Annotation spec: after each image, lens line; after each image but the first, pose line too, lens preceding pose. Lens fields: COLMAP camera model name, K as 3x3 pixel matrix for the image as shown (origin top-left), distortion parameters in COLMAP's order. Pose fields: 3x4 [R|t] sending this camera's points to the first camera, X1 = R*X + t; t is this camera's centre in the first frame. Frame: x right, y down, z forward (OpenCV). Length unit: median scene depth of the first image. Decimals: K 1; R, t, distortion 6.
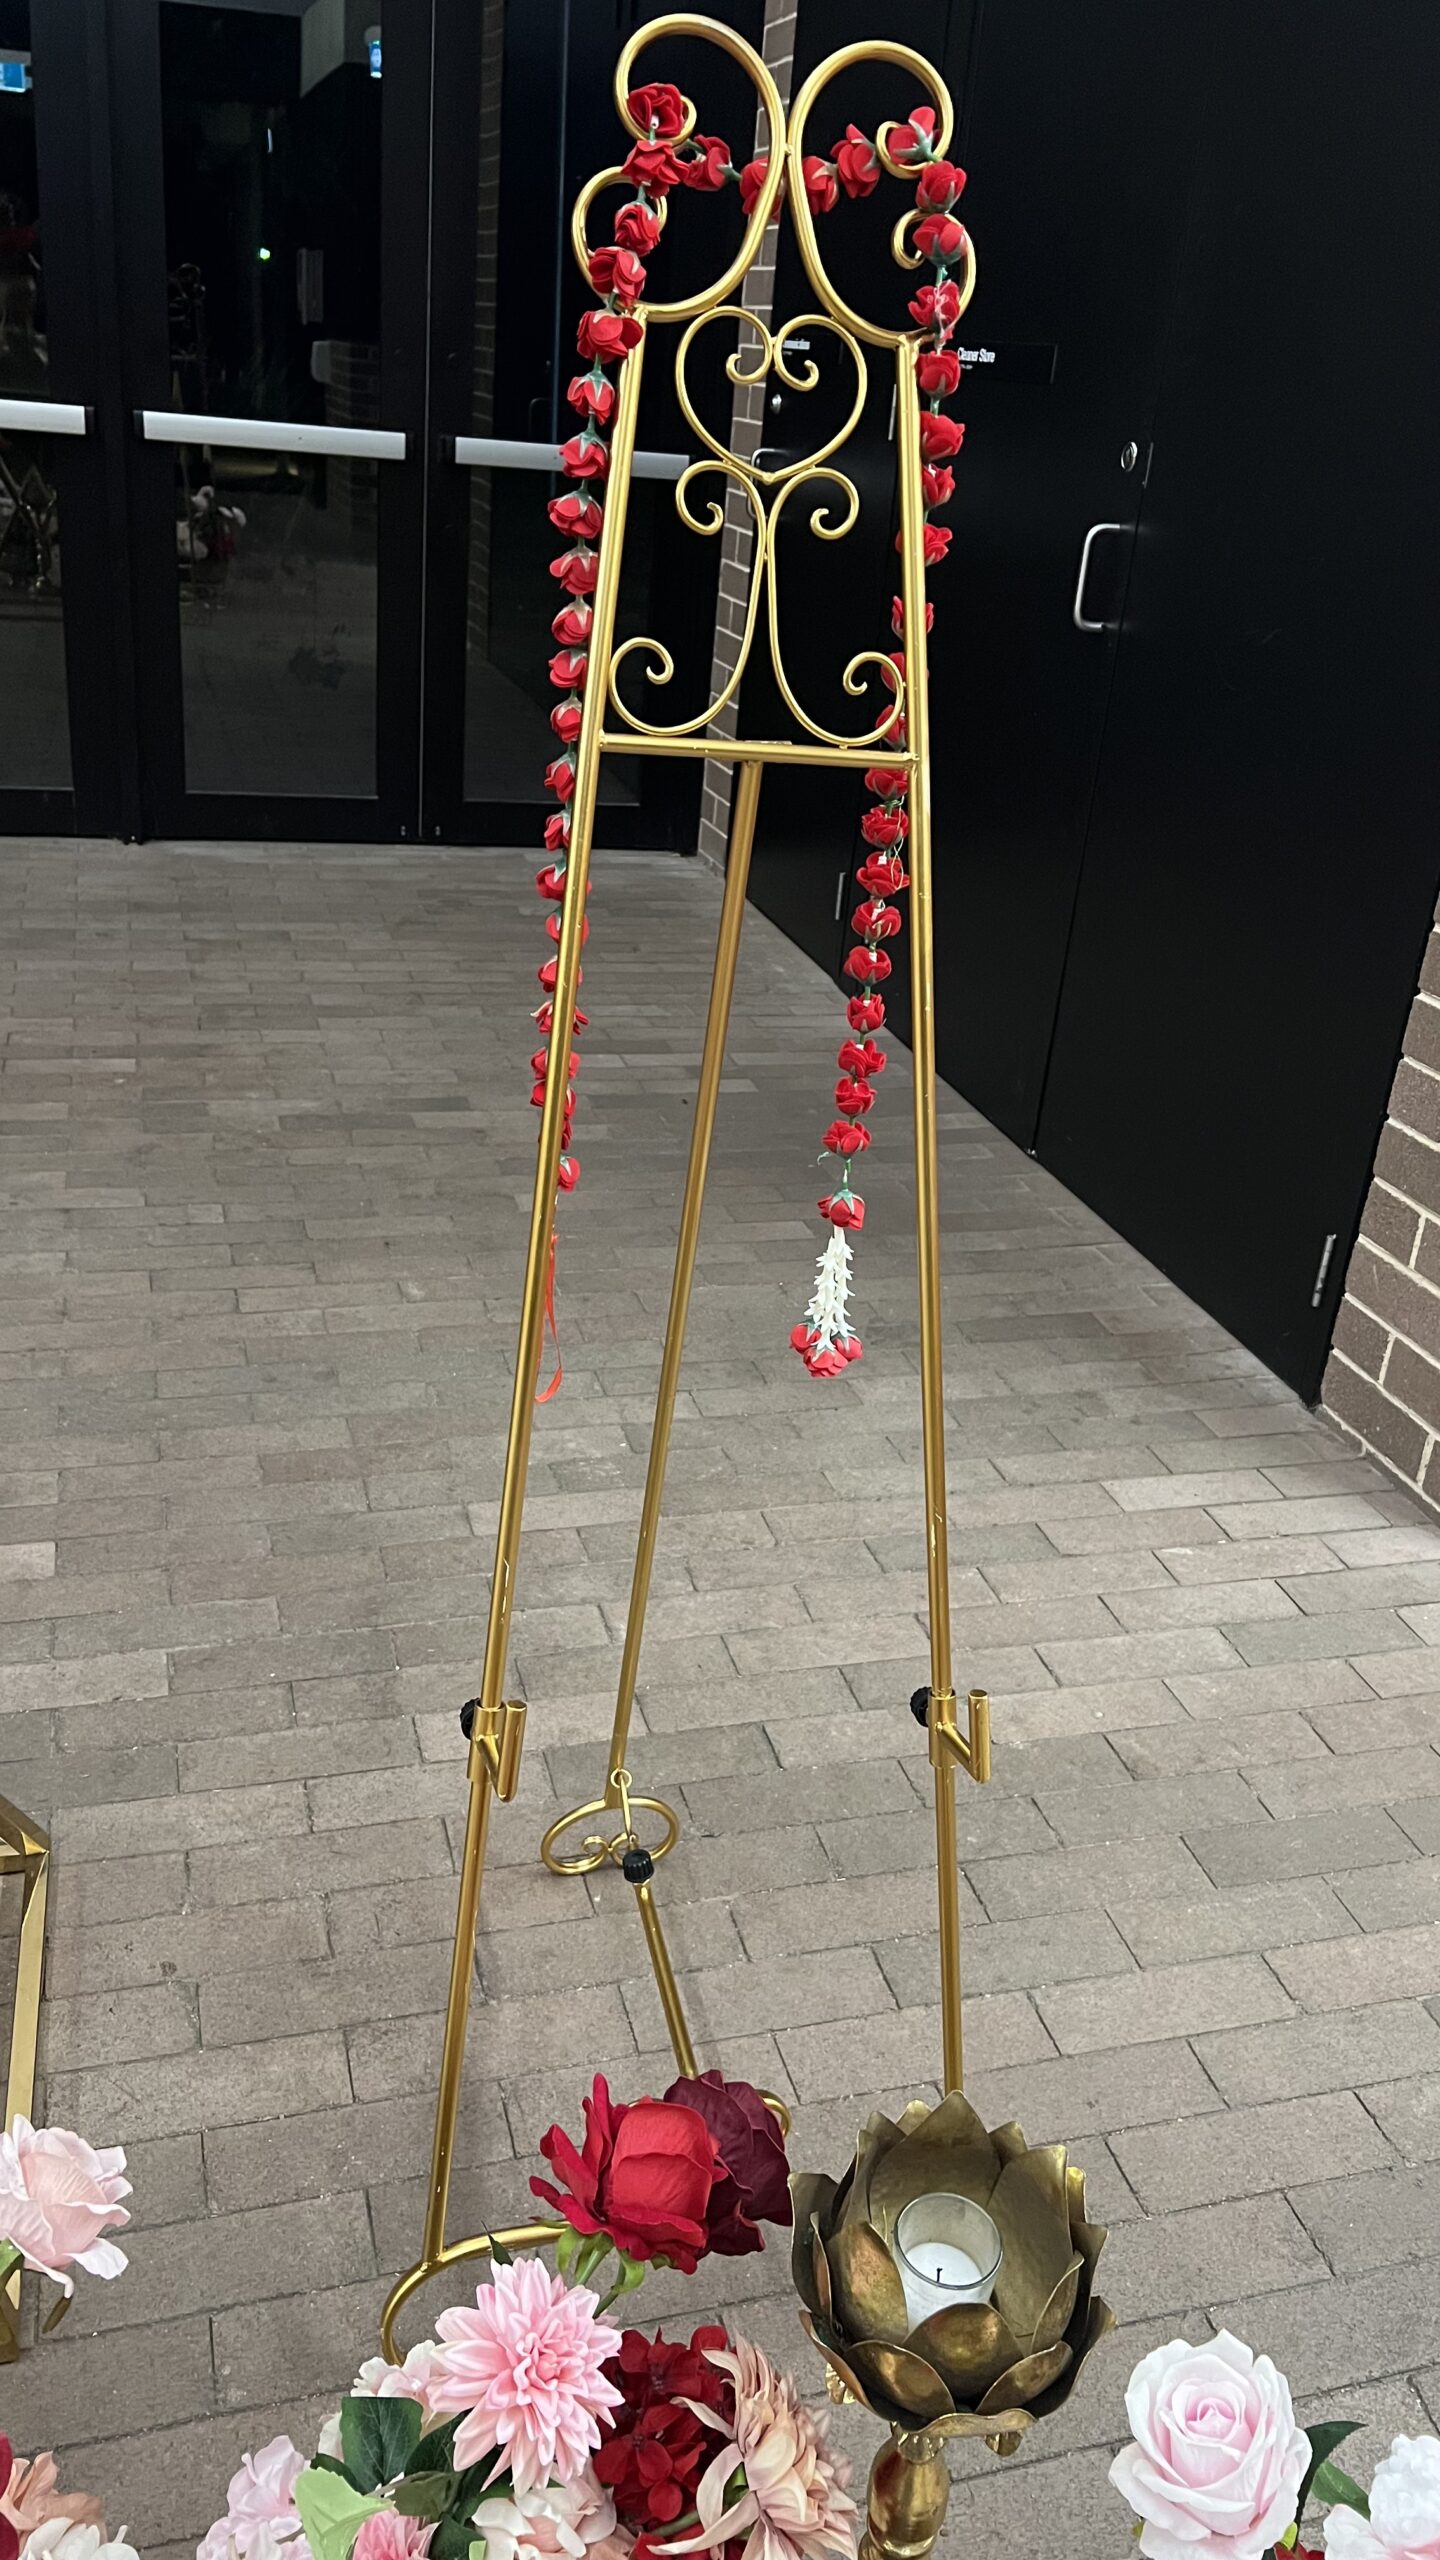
lens RADIAL K [[1952.5, 0, 741.6], [0, 1952.5, 1255.6], [0, 0, 1]] dist [0.101048, -0.147363]
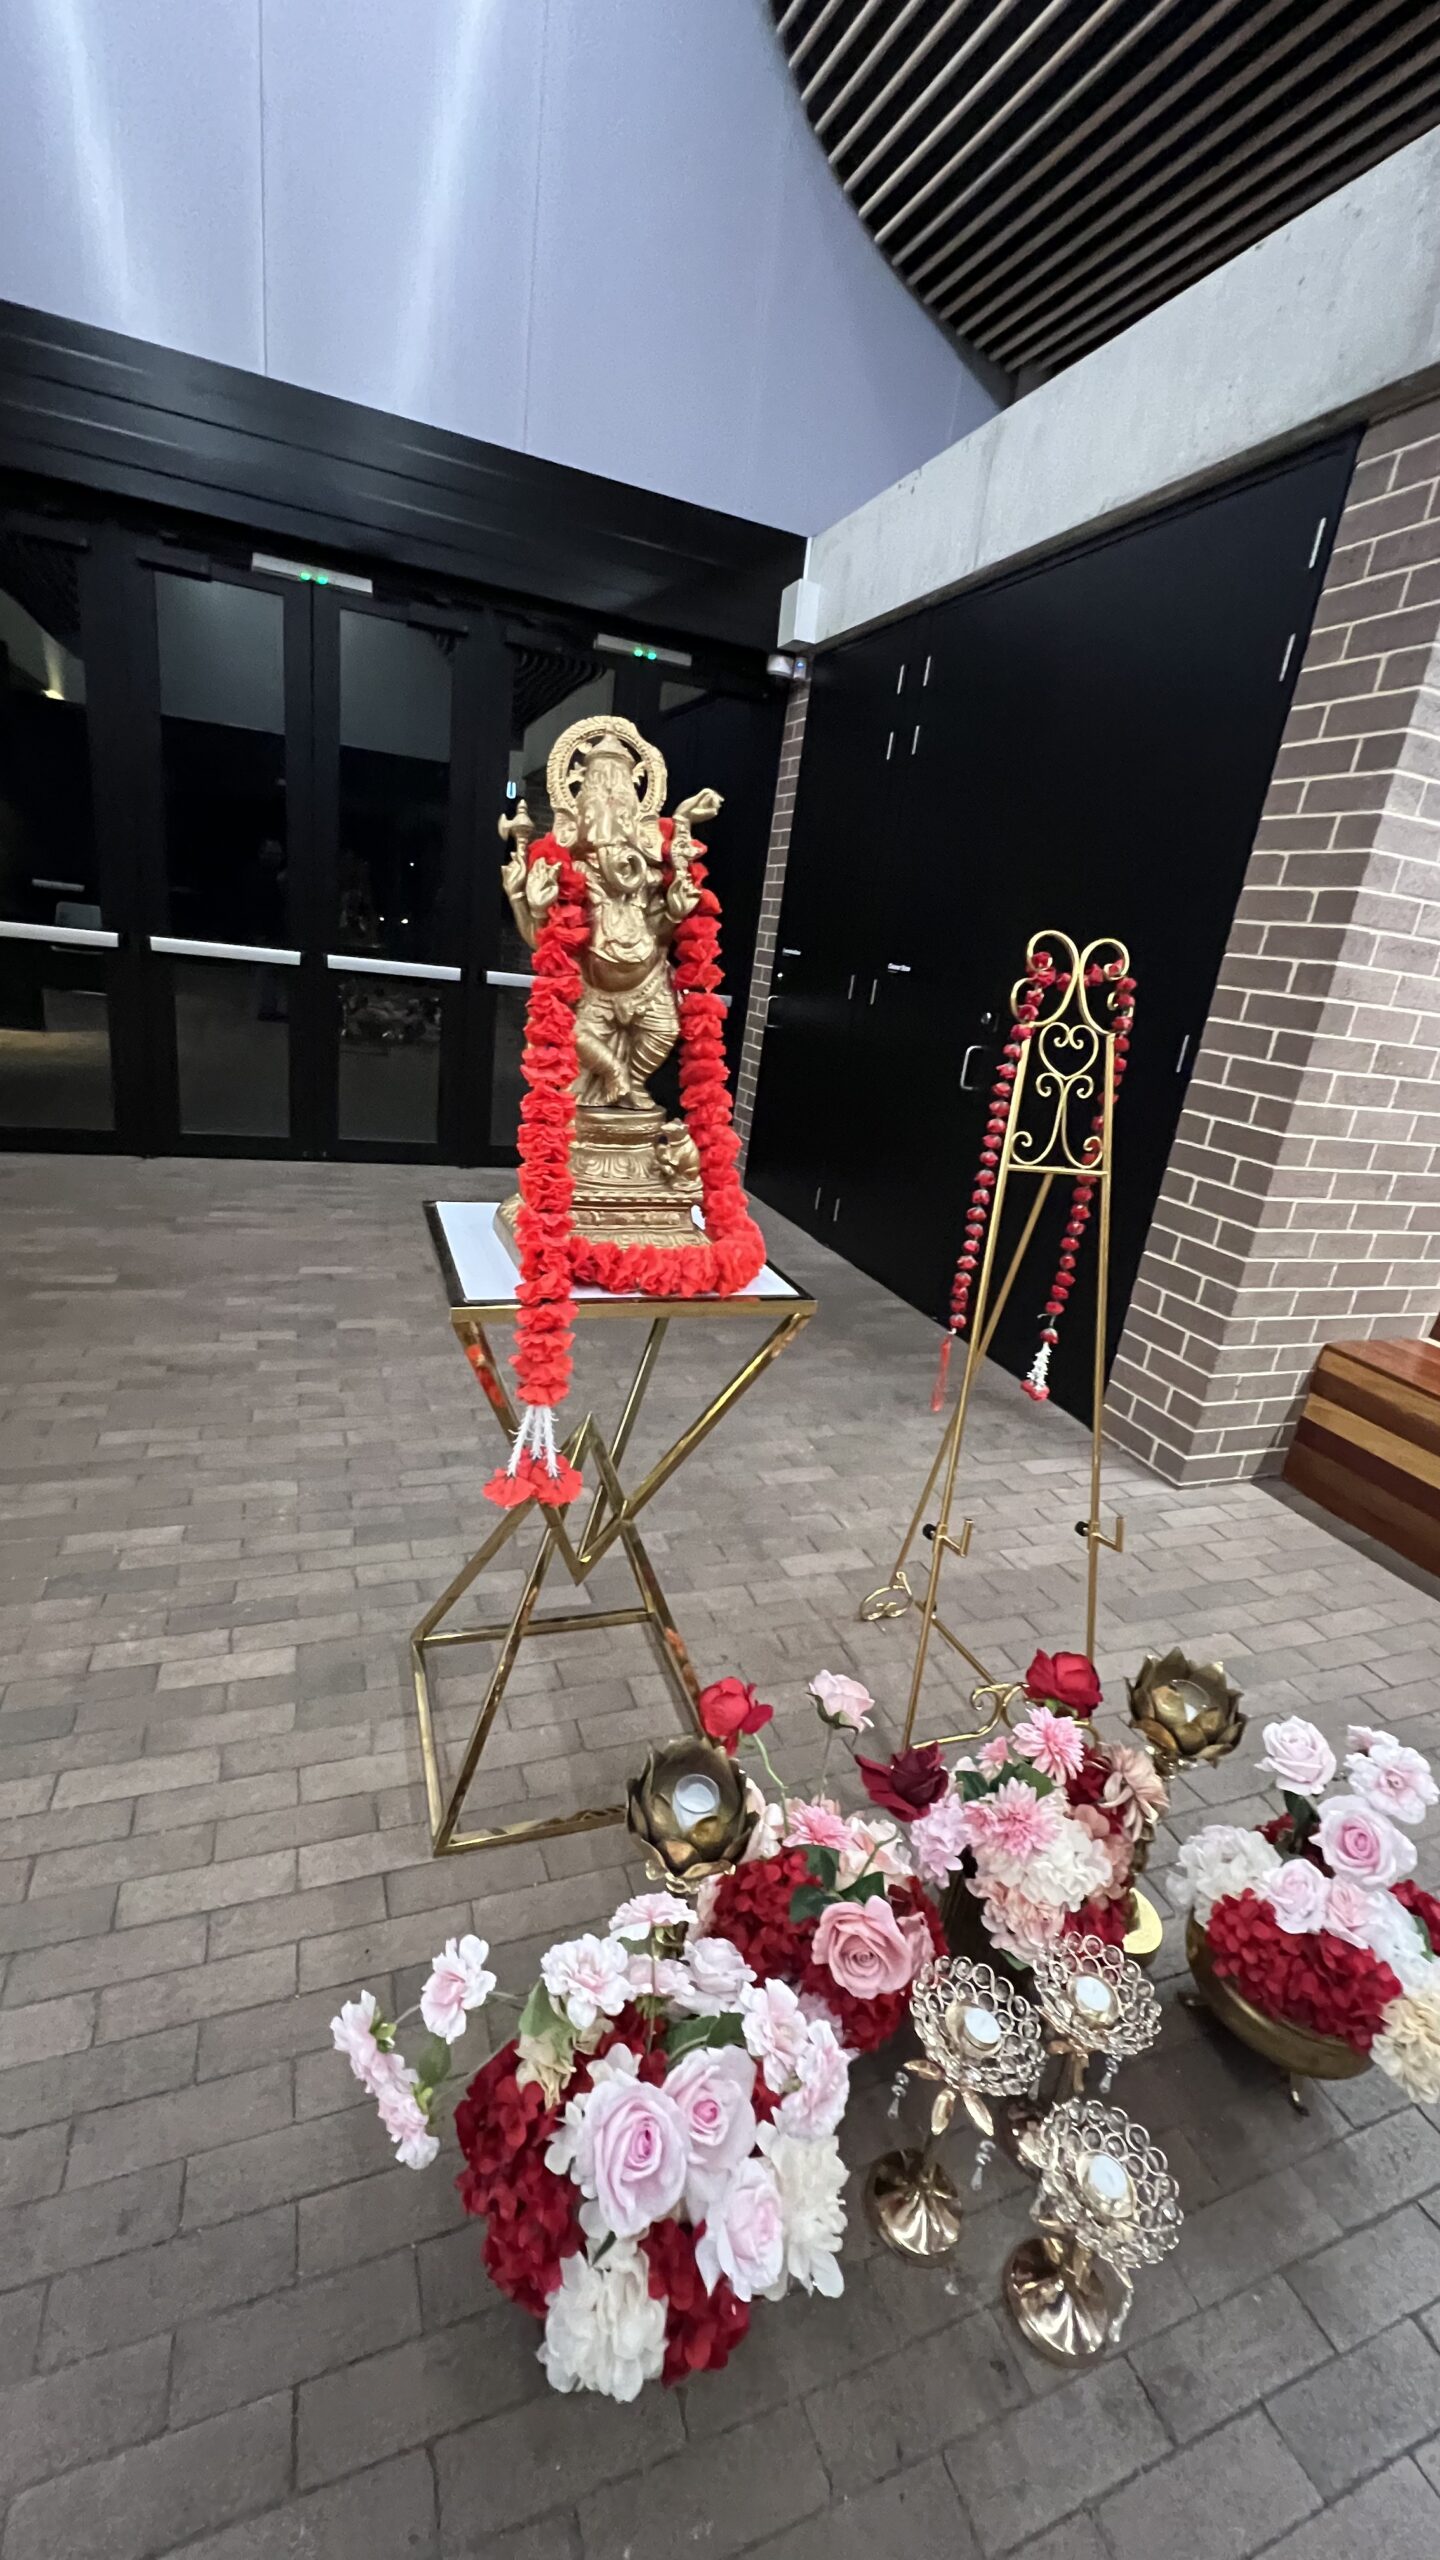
lens RADIAL K [[1033.2, 0, 720.1], [0, 1033.2, 1281.9], [0, 0, 1]] dist [-0.001653, -0.000140]
pose [[0.996751, 0.006824, 0.080249, -0.269966], [0.000395, 0.995978, -0.089598, 0.014892], [-0.080538, 0.089339, 0.992740, -0.185919]]
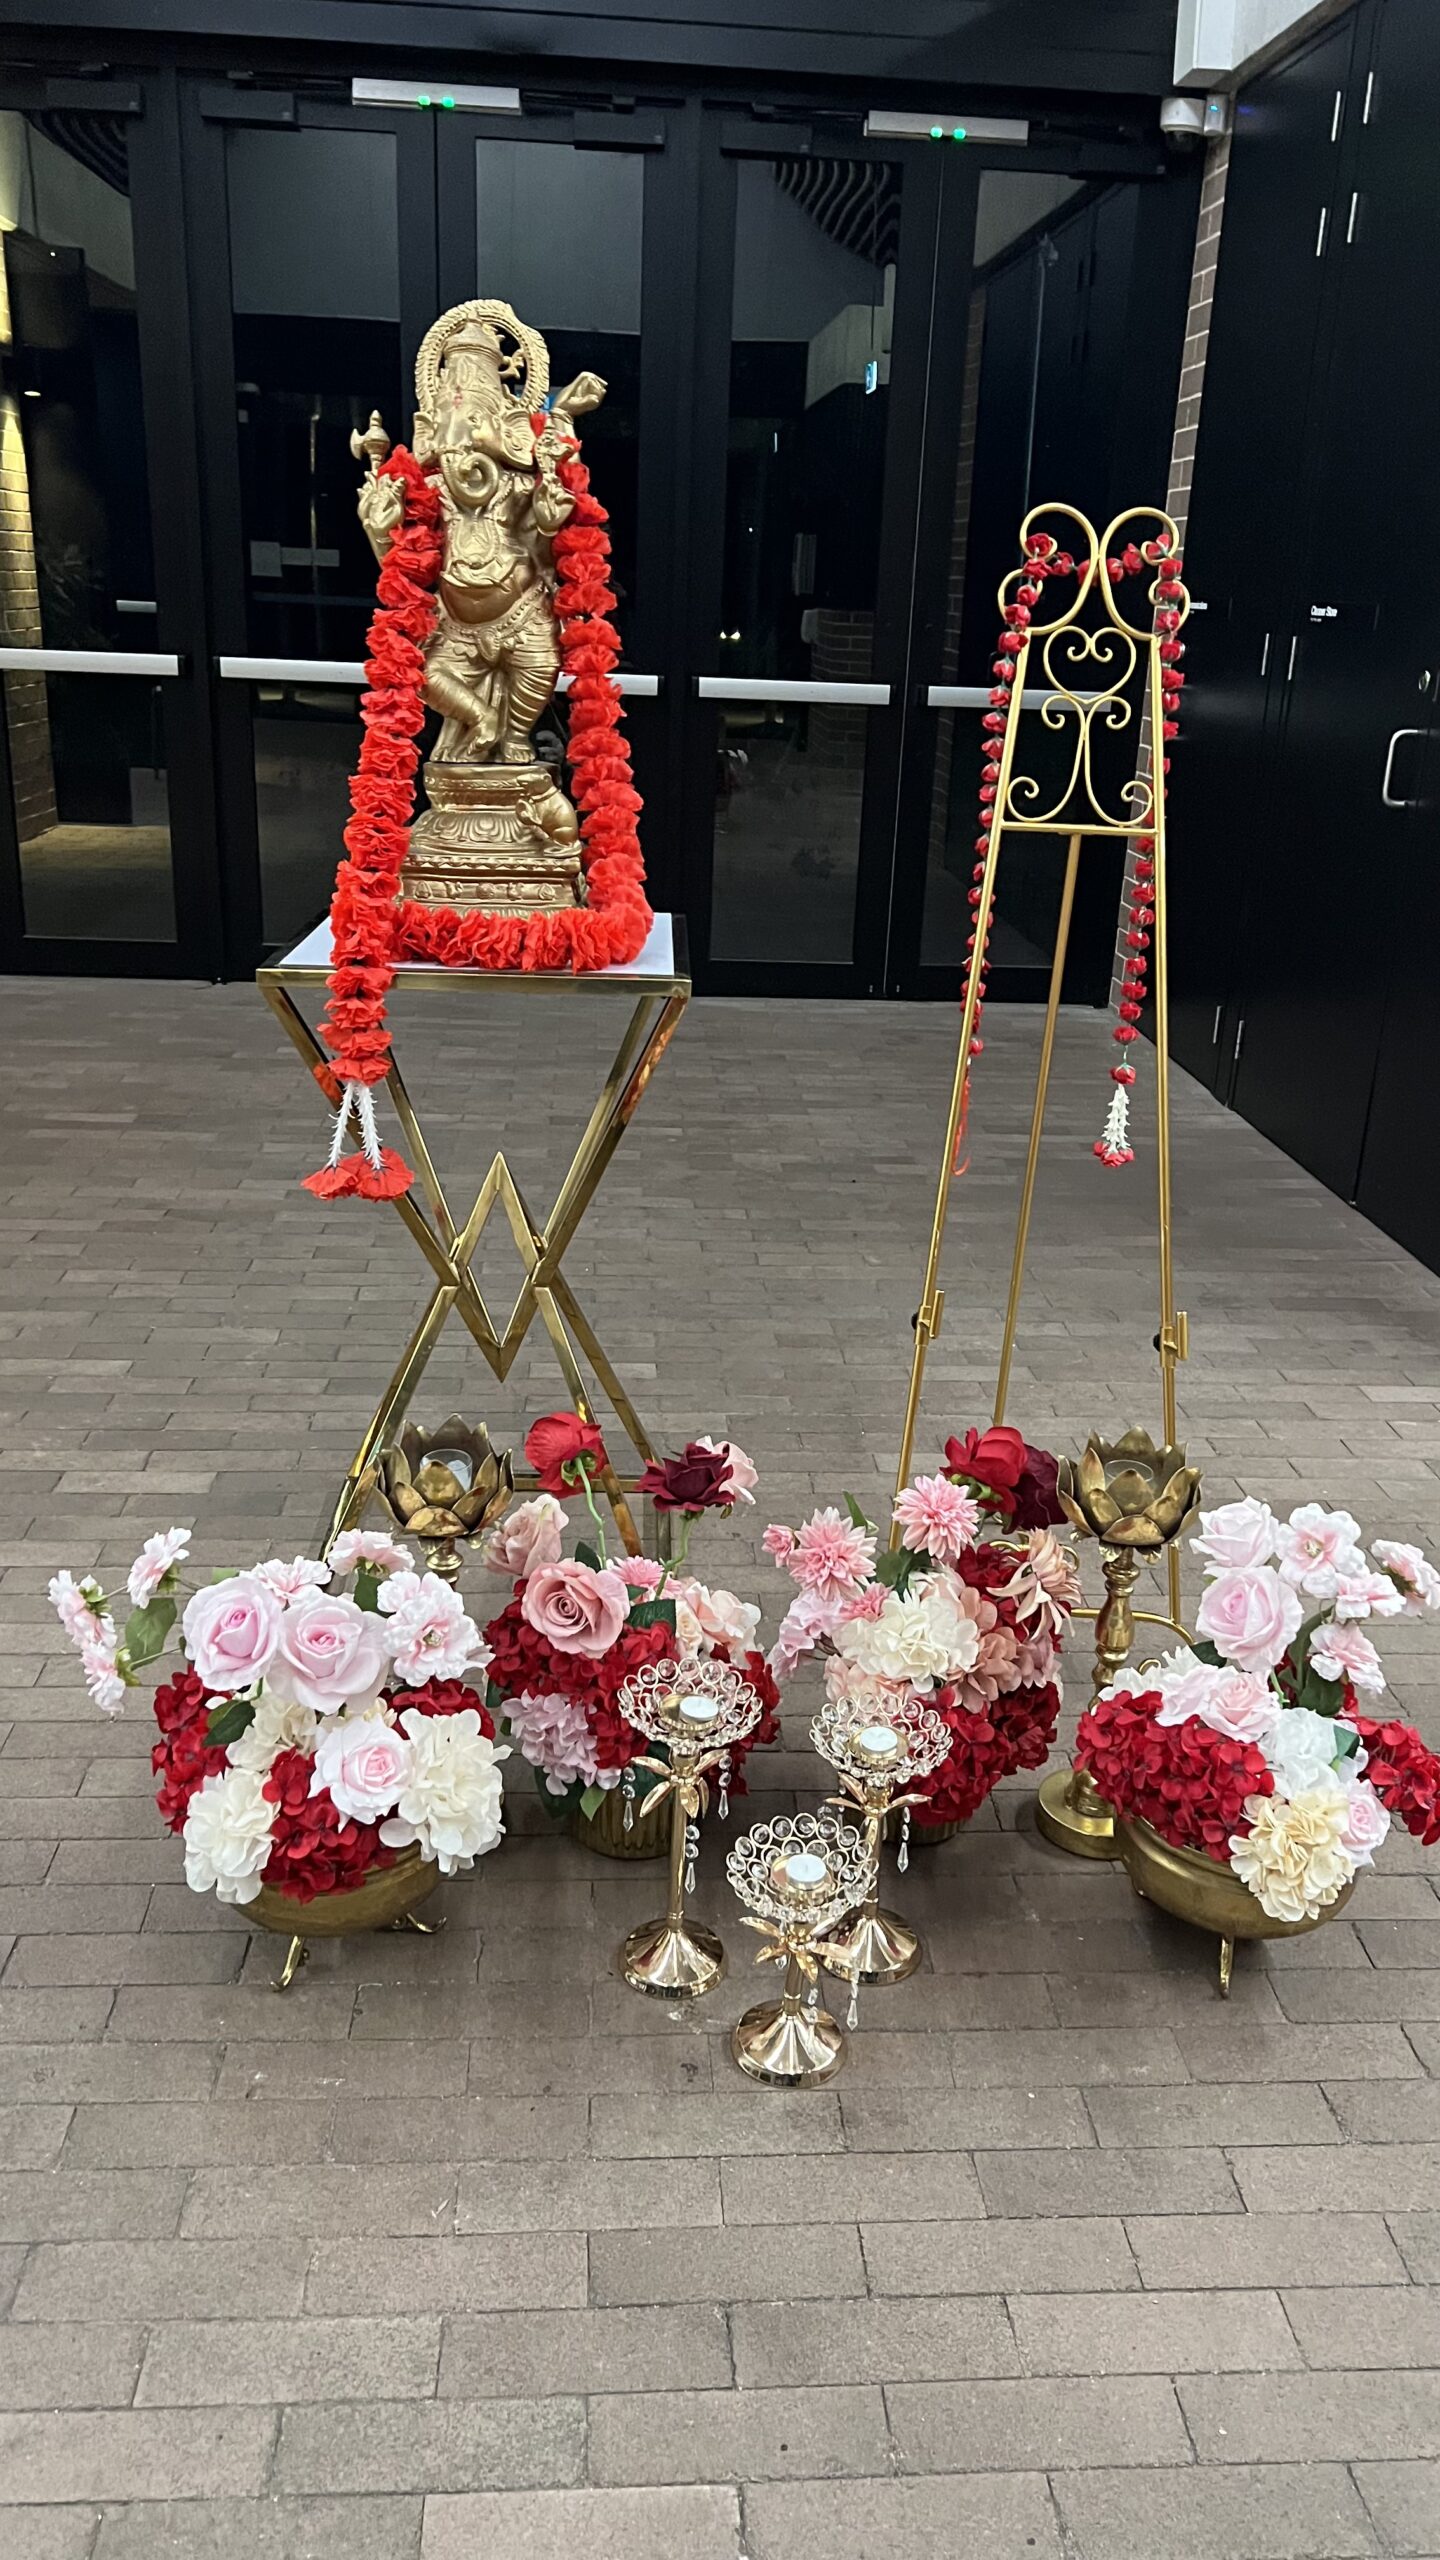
lens RADIAL K [[1939.0, 0, 727.8], [0, 1939.0, 1286.9], [0, 0, 1]] dist [0.066711, -0.084560]
pose [[0.973540, 0.031026, -0.226402, 0.059864], [-0.051620, 0.994990, -0.085616, 0.194831], [0.222611, 0.095038, 0.970264, -0.479547]]
